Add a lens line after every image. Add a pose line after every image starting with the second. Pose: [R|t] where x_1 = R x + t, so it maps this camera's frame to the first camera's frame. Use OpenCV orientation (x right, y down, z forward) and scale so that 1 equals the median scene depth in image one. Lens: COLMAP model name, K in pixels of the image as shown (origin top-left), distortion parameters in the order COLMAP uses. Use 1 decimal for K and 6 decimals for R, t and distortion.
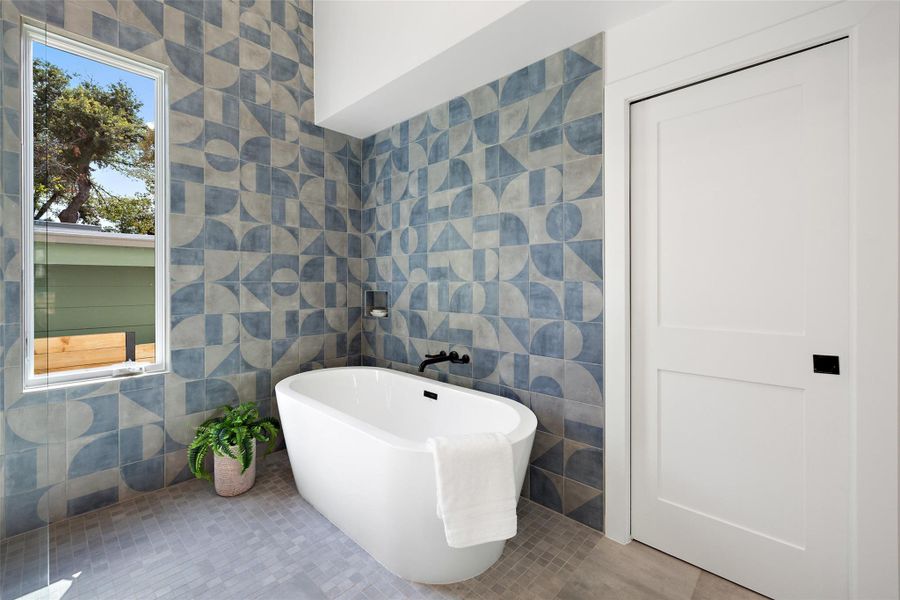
lens RADIAL K [[372.9, 0, 437.7], [0, 372.9, 286.9], [0, 0, 1]] dist [0.001209, 0.000316]
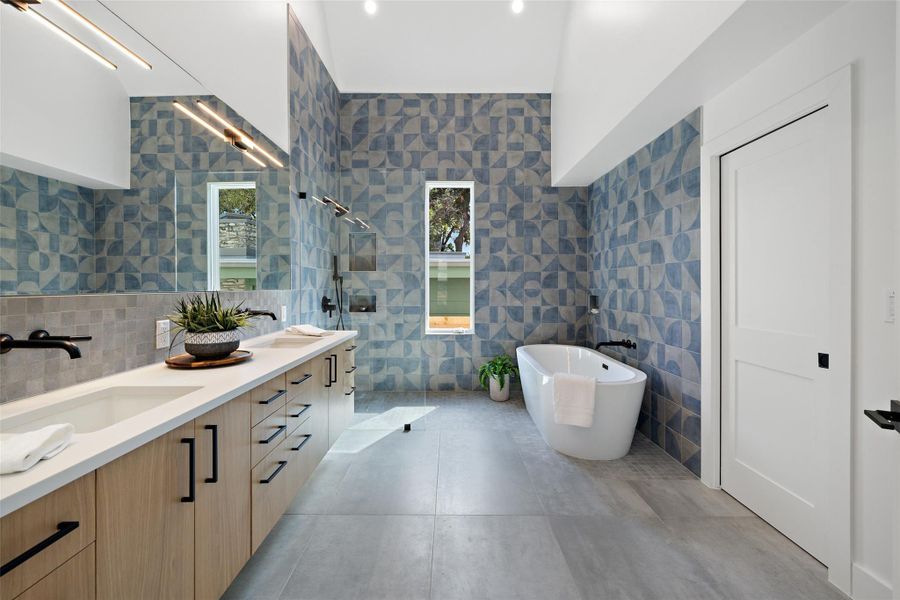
lens RADIAL K [[372.9, 0, 449.7], [0, 372.9, 292.1], [0, 0, 1]] dist [0.001209, 0.000316]
pose [[0.686129, 0.012238, -0.727377, 0.645204], [-0.004401, 0.999910, 0.012671, -0.020690], [0.727466, -0.005493, 0.686121, -0.468006]]
